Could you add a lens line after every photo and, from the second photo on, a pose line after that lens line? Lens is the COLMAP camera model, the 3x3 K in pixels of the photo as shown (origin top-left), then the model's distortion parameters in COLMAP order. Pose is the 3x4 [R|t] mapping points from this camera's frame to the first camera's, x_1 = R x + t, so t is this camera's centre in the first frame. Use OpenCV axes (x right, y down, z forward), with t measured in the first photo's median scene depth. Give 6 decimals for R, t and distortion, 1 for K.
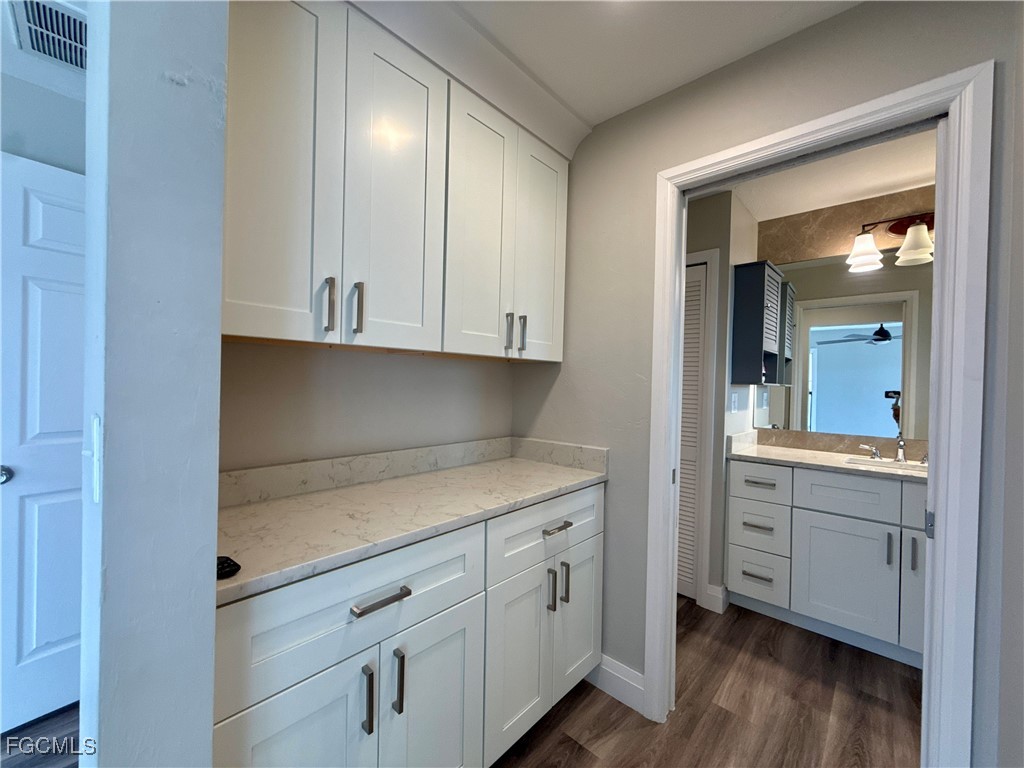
lens RADIAL K [[408.4, 0, 508.3], [0, 408.4, 385.6], [0, 0, 1]] dist [-0.002055, 0.001164]
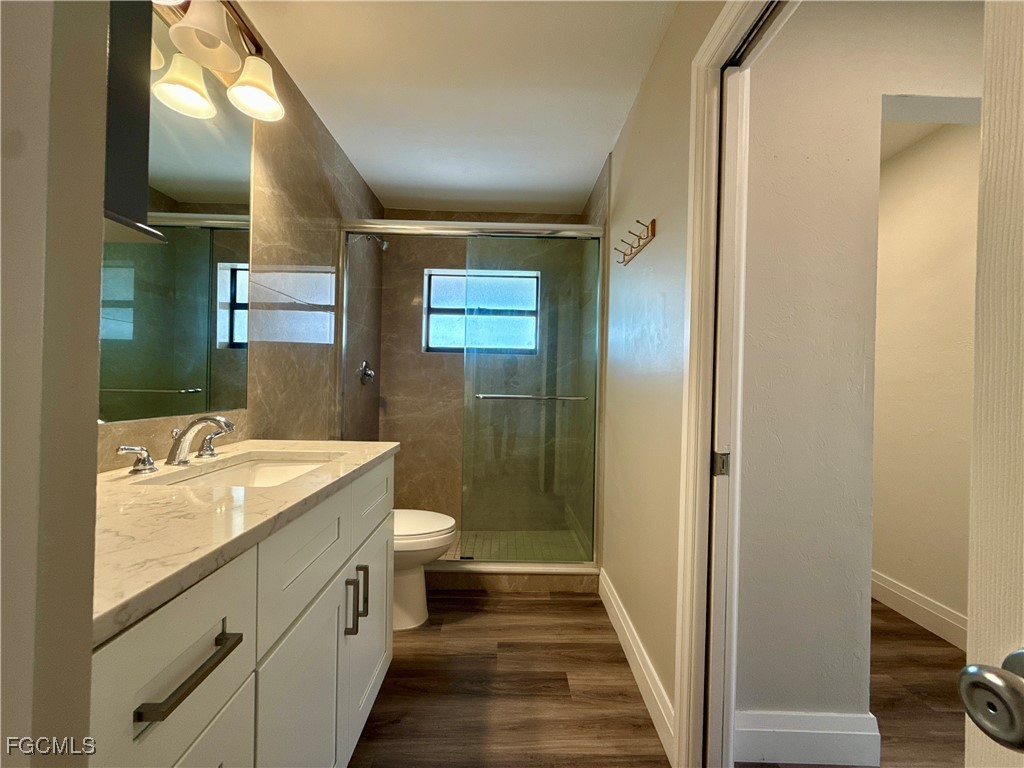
lens RADIAL K [[408.4, 0, 512.1], [0, 408.4, 383.3], [0, 0, 1]] dist [-0.002055, 0.001164]
pose [[-0.692250, -0.037643, 0.720675, 0.316418], [-0.030118, 0.999276, 0.023265, 0.062510], [-0.721029, -0.005600, -0.692882, 0.976474]]
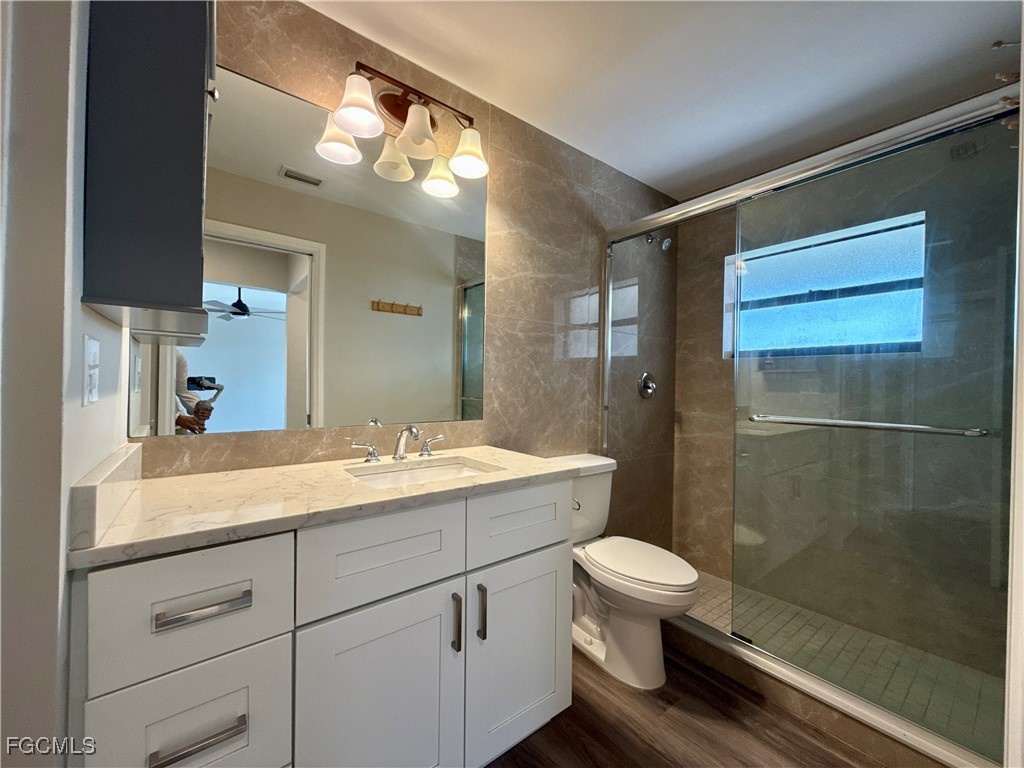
lens RADIAL K [[408.4, 0, 510.3], [0, 408.4, 384.0], [0, 0, 1]] dist [-0.002055, 0.001164]
pose [[0.160196, -0.020712, 0.986868, 0.315540], [-0.002510, 0.999768, 0.021390, 0.046805], [-0.987082, -0.005904, 0.160107, 0.667909]]
